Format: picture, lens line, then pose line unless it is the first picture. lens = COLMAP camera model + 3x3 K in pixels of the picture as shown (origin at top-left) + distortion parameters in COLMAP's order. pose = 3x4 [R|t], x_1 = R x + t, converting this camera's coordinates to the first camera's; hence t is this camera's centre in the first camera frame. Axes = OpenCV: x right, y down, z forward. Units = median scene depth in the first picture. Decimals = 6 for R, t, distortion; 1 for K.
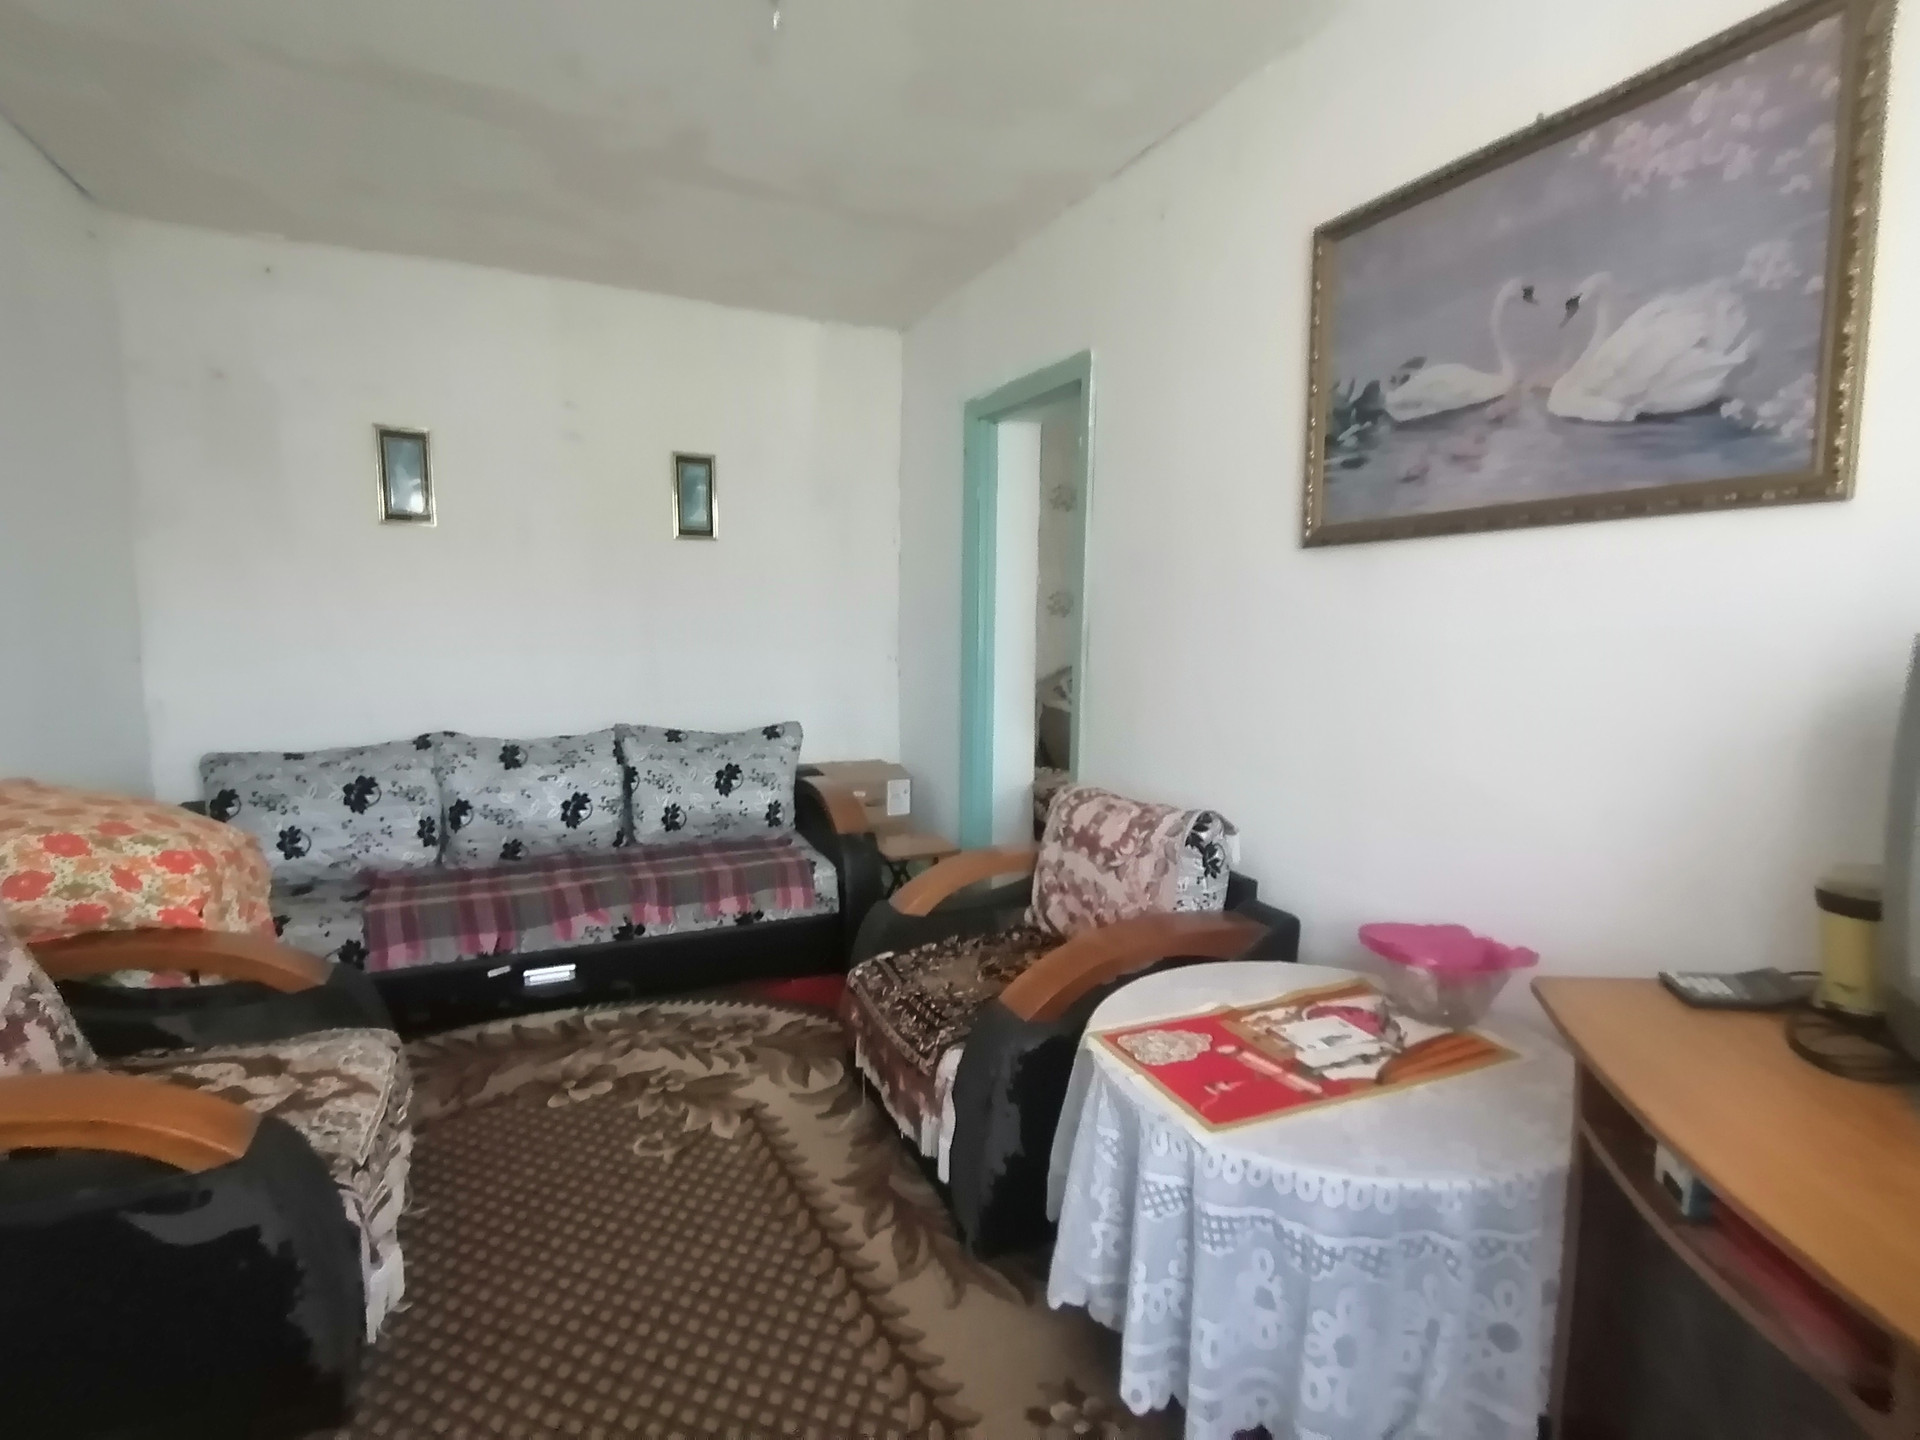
lens RADIAL K [[944.5, 0, 960.0], [0, 944.5, 720.0], [0, 0, 1]] dist [0.026303, -0.022590]
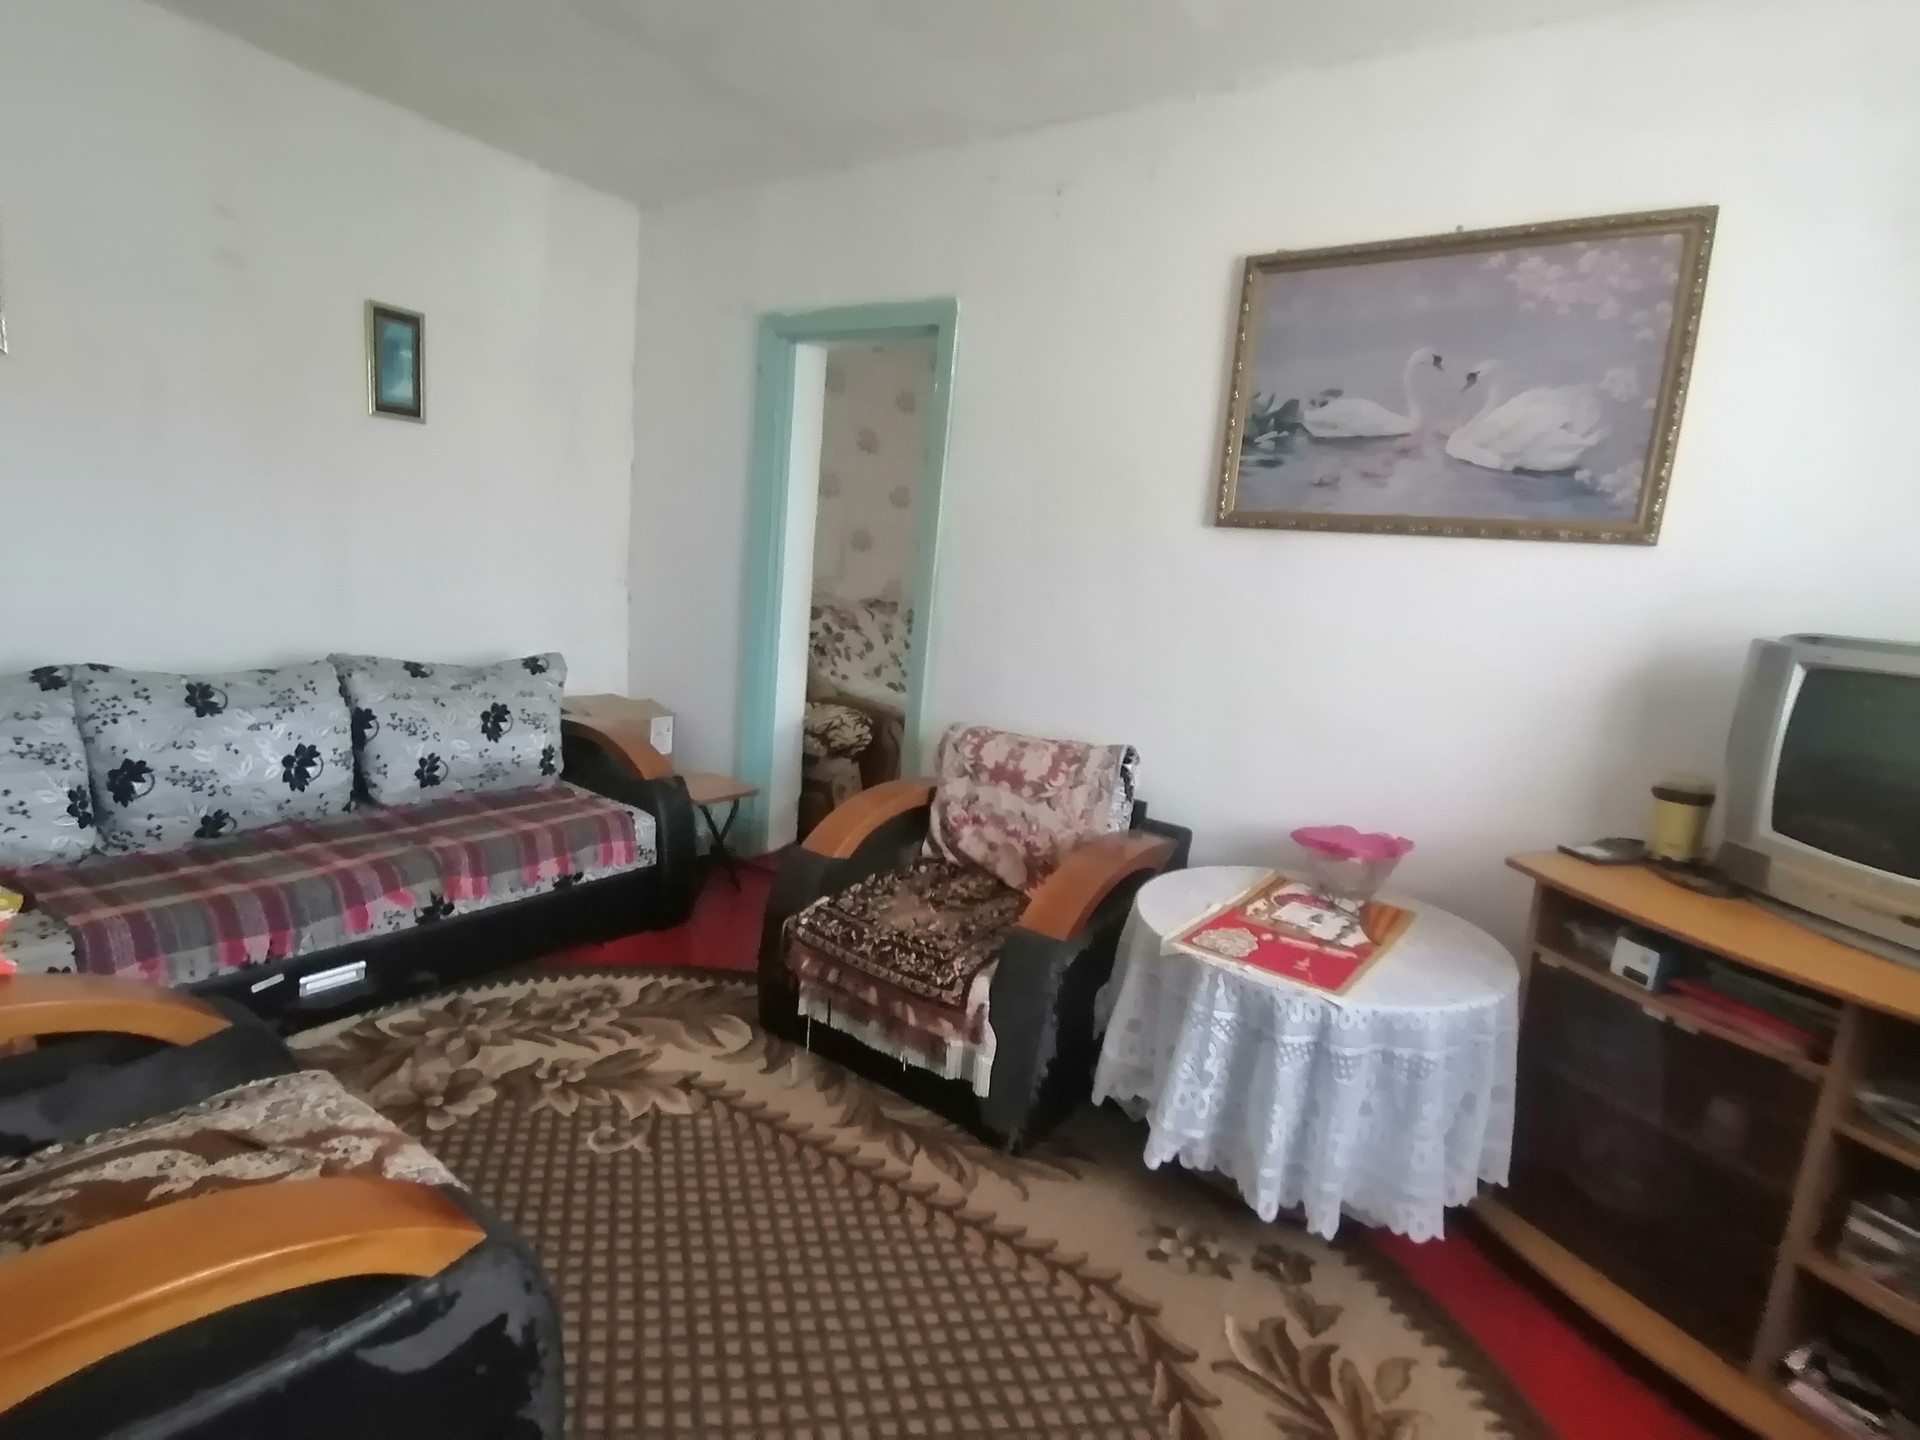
lens RADIAL K [[951.6, 0, 960.0], [0, 951.6, 720.0], [0, 0, 1]] dist [0.011997, -0.000268]
pose [[0.861802, -0.020903, 0.506814, -0.450510], [-0.021314, 0.996776, 0.077354, -0.019164], [-0.506797, -0.077466, 0.858578, 0.088333]]
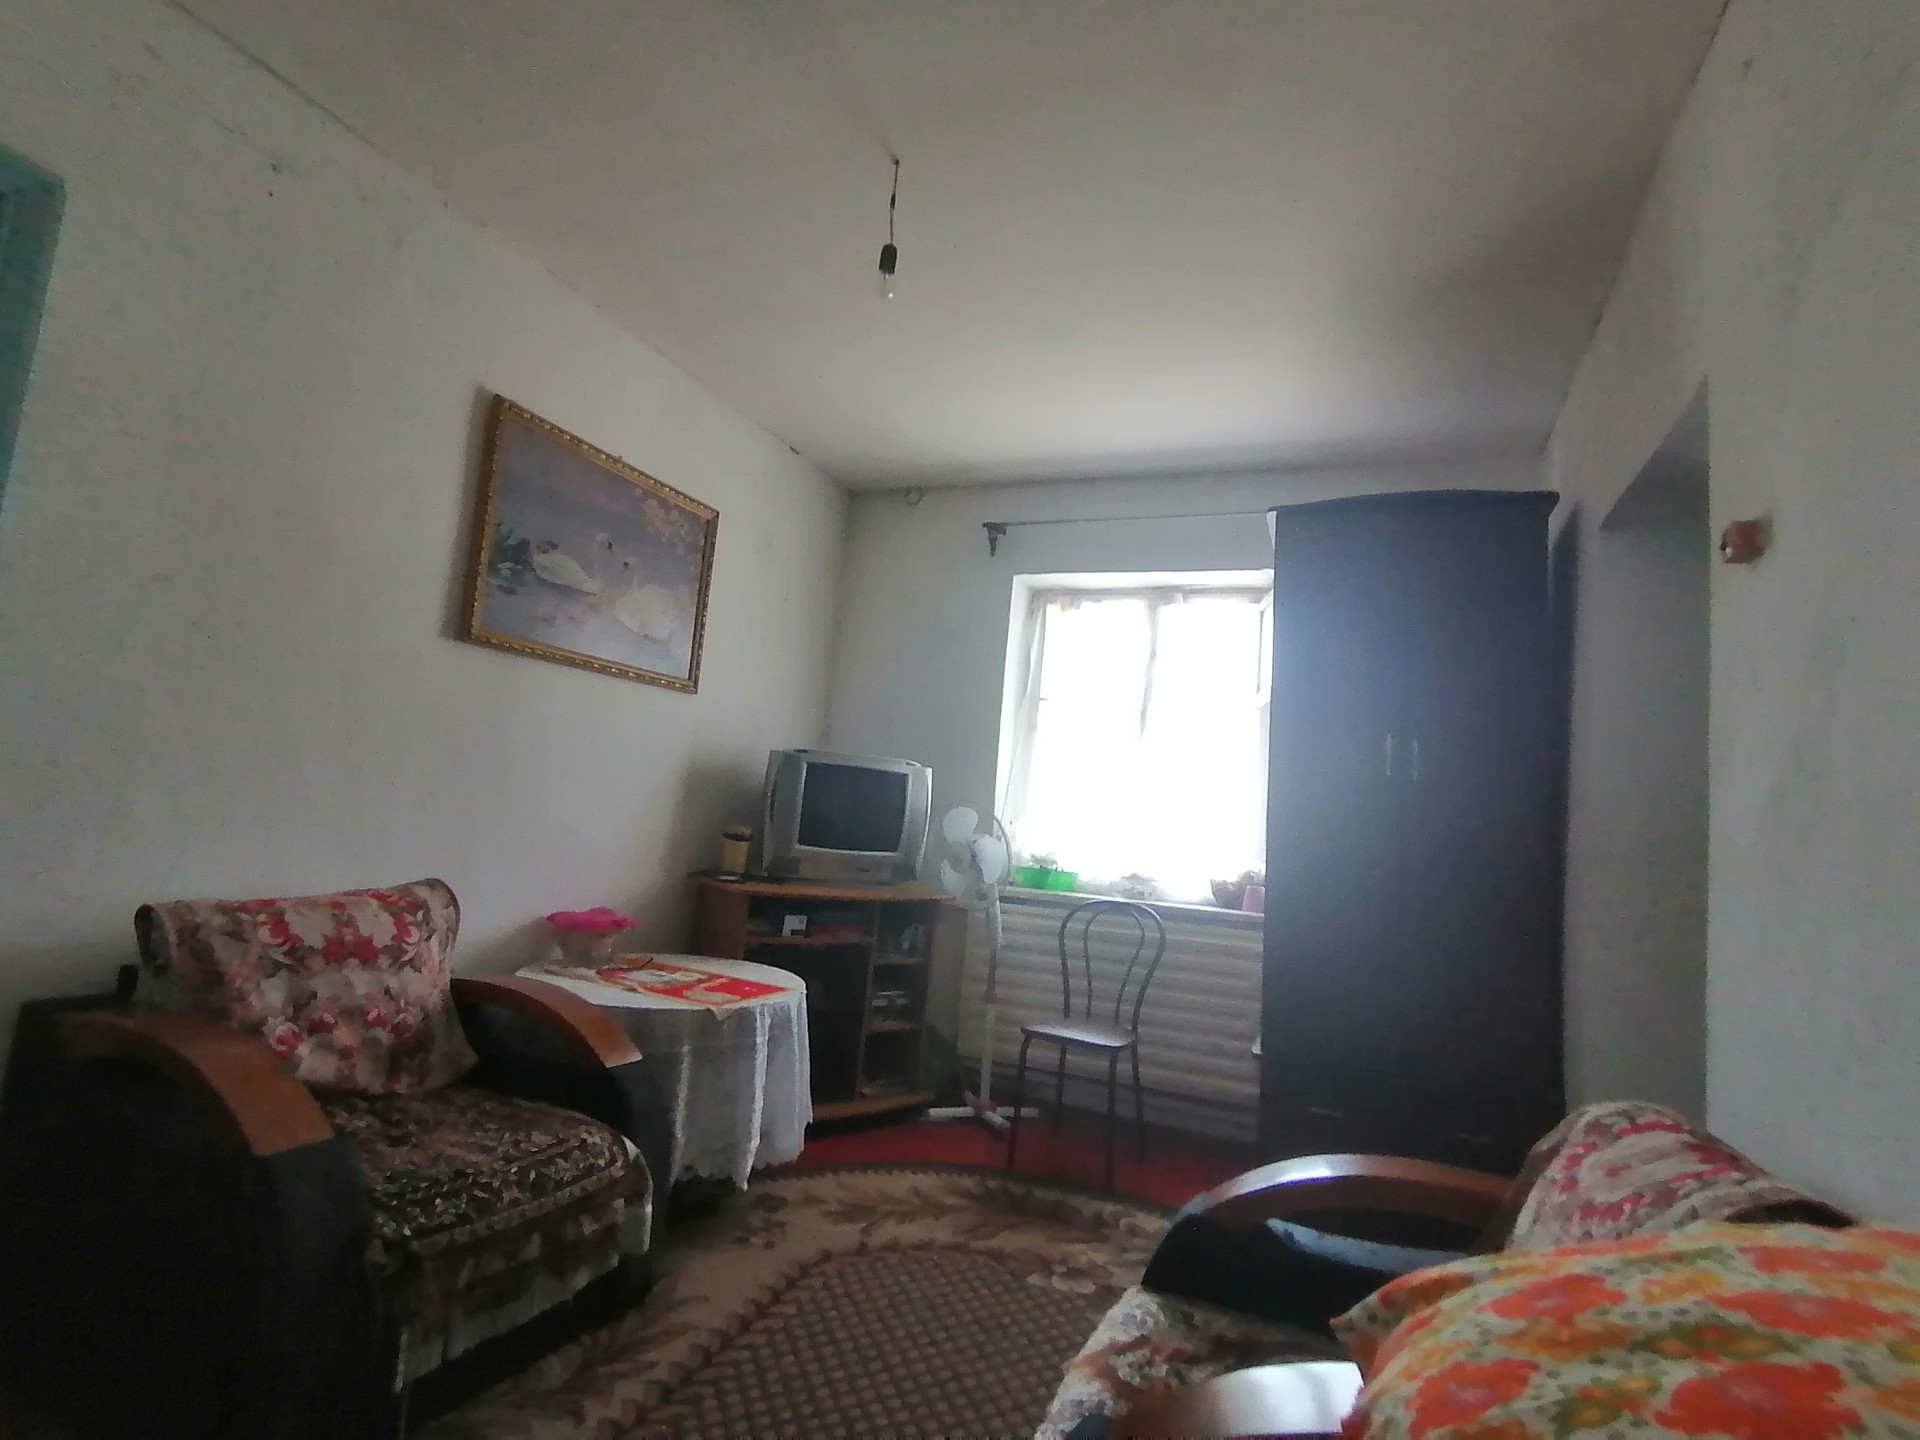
lens RADIAL K [[951.6, 0, 960.0], [0, 951.6, 720.0], [0, 0, 1]] dist [0.011997, -0.000268]
pose [[-0.674030, 0.014008, 0.738572, -0.784751], [-0.006176, 0.999678, -0.024596, -0.047783], [-0.738679, -0.021140, -0.673726, 1.128458]]
